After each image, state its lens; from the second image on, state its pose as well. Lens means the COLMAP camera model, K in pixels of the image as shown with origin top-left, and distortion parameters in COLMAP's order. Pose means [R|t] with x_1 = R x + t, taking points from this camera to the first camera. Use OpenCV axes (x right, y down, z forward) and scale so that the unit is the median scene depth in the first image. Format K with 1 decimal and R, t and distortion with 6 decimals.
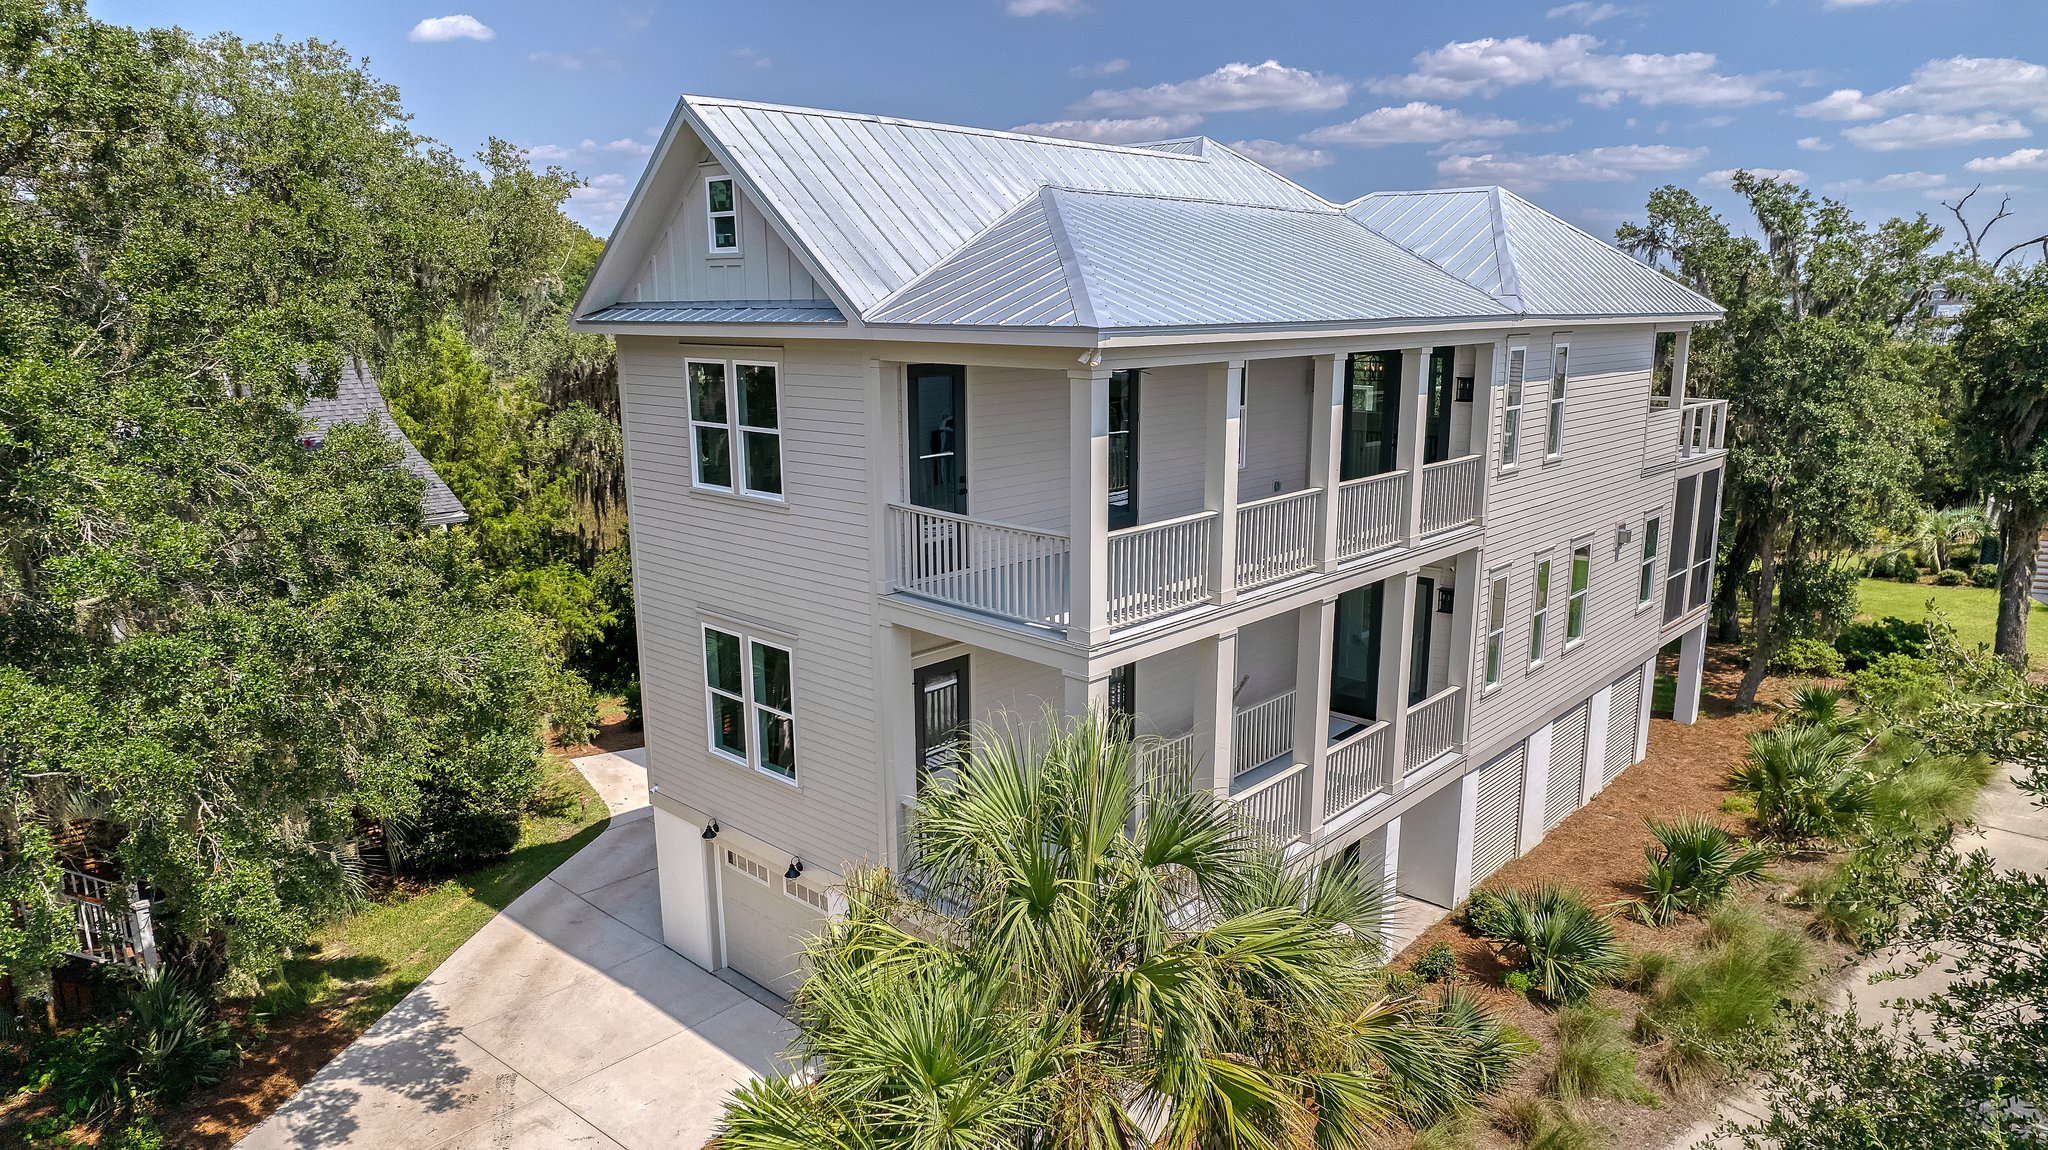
lens RADIAL K [[1311.6, 0, 1026.9], [0, 1311.6, 582.1], [0, 0, 1]] dist [-0.088852, 0.071733]
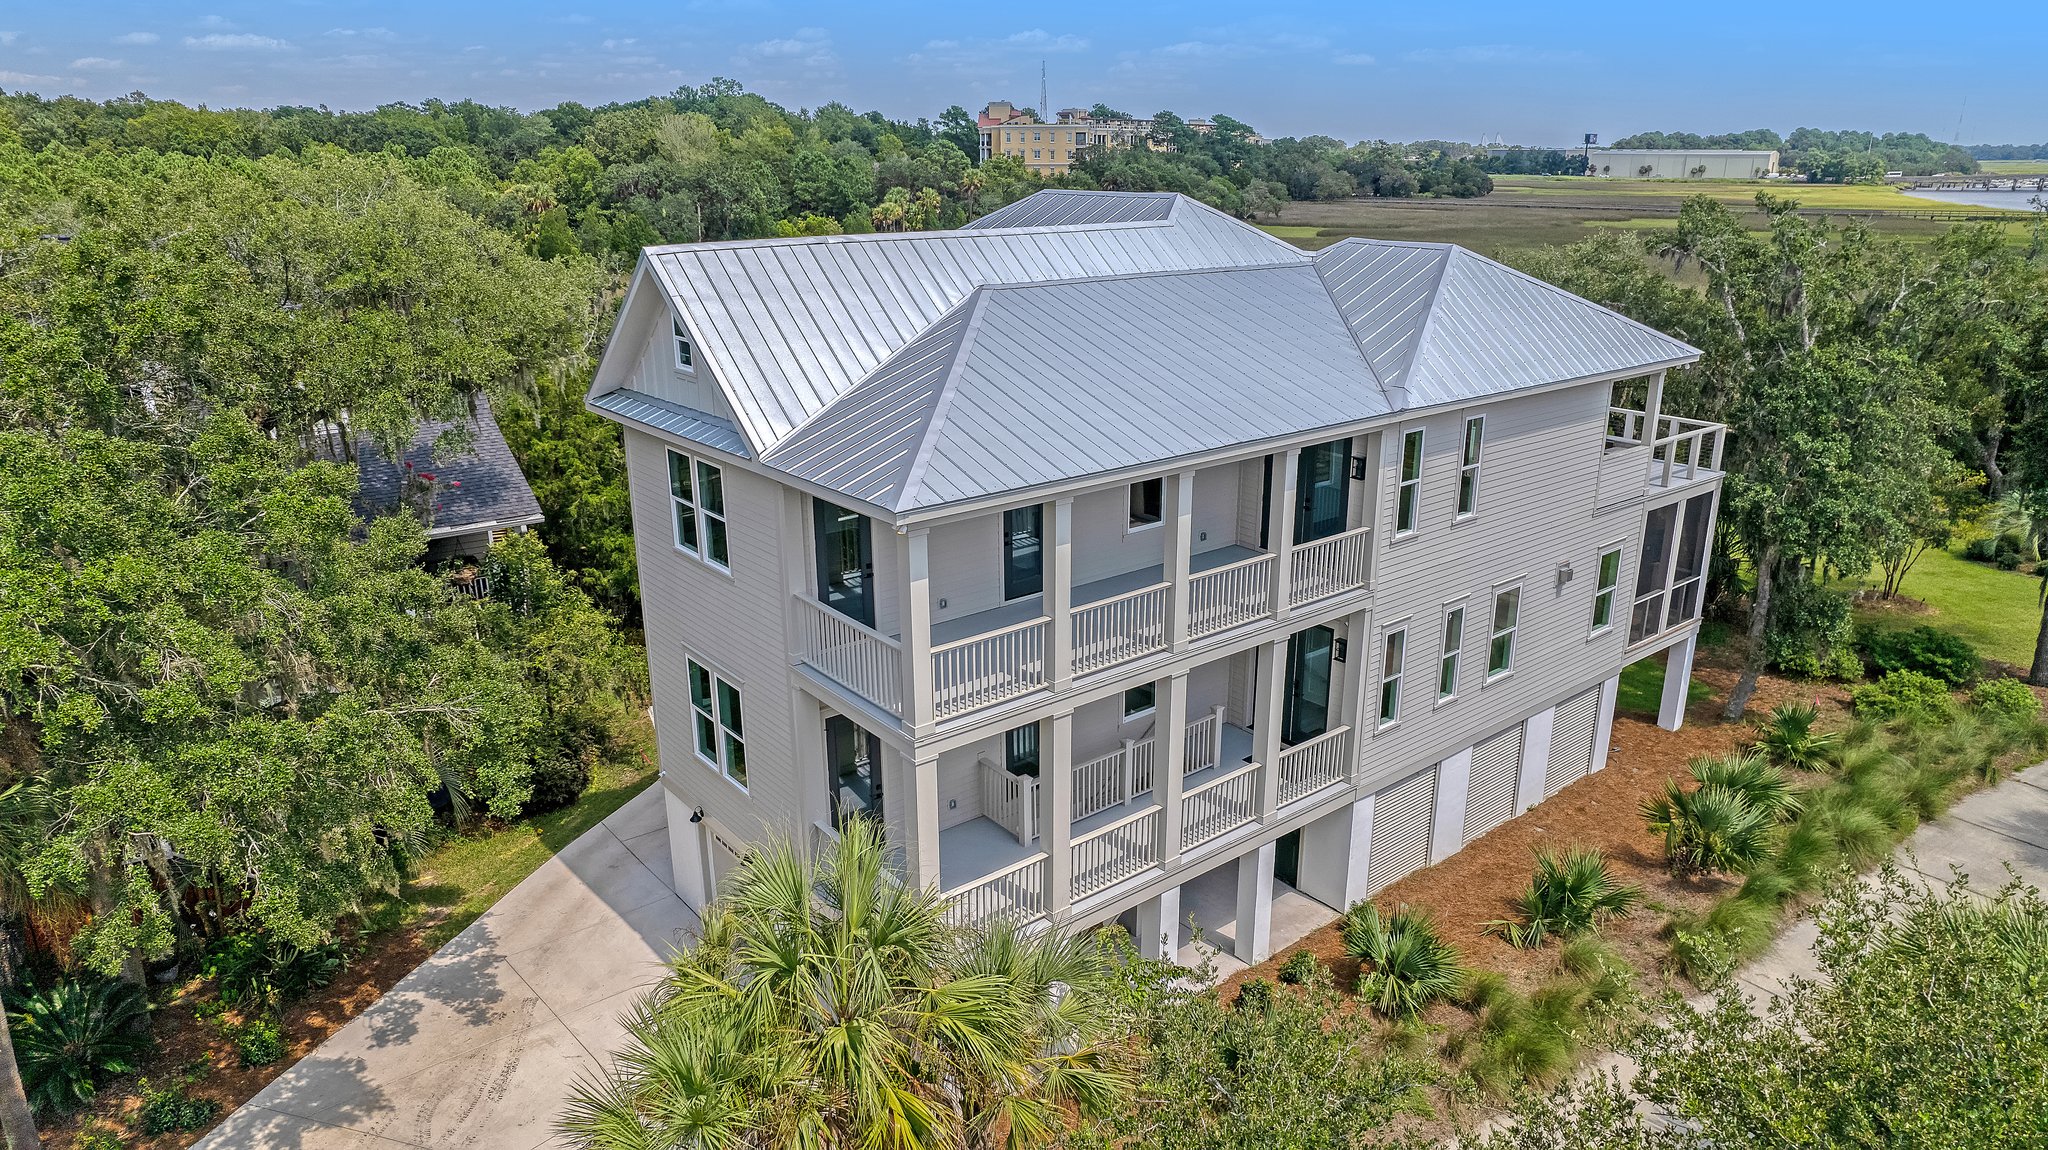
lens RADIAL K [[1311.6, 0, 1026.9], [0, 1311.6, 582.1], [0, 0, 1]] dist [-0.088852, 0.071733]
pose [[0.988736, 0.044957, -0.142758, 0.230601], [-0.030202, 0.994129, 0.103897, -0.165712], [0.146591, -0.098415, 0.984289, -0.149346]]
